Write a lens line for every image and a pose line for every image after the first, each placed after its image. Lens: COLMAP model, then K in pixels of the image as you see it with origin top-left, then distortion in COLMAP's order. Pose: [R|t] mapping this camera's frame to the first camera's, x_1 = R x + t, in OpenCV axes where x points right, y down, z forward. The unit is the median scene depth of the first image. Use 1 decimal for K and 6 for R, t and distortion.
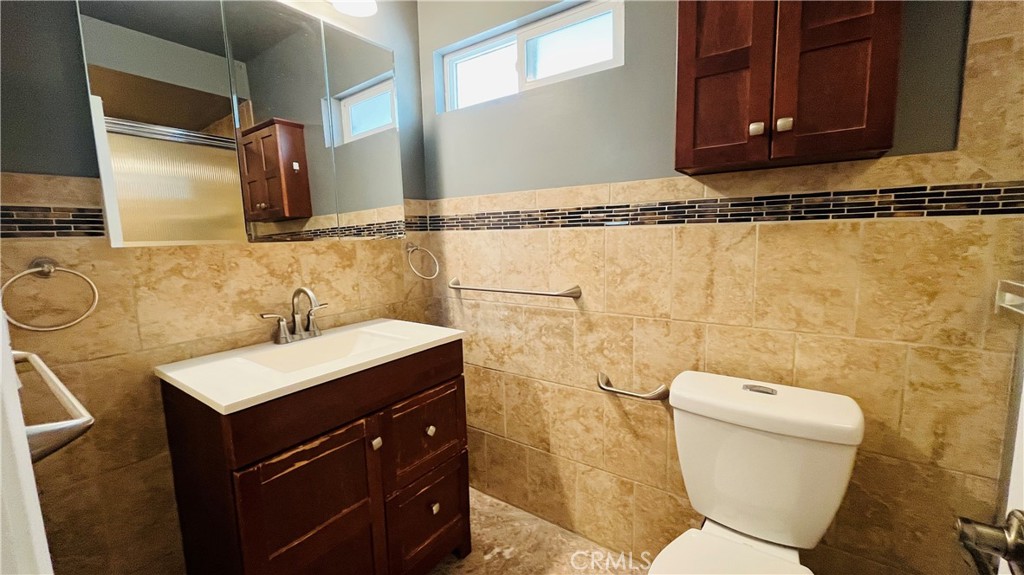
lens RADIAL K [[413.2, 0, 509.6], [0, 413.2, 283.3], [0, 0, 1]] dist [-0.007268, 0.000168]
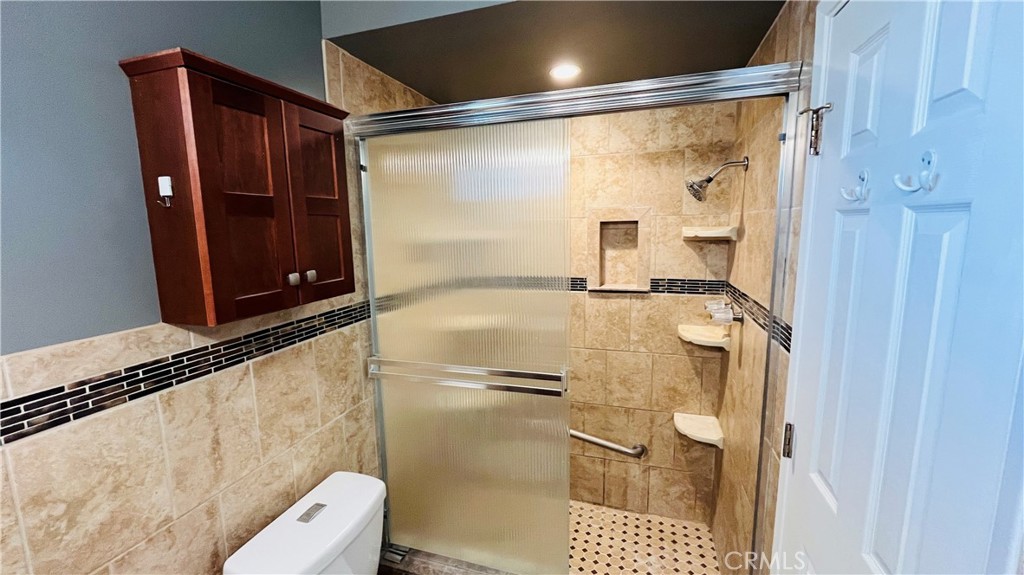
lens RADIAL K [[413.2, 0, 509.6], [0, 413.2, 283.3], [0, 0, 1]] dist [-0.007268, 0.000168]
pose [[-0.307780, -0.094493, 0.946754, -0.463936], [0.147662, 0.978256, 0.145641, -0.371672], [-0.939930, 0.184624, -0.287134, 0.675974]]
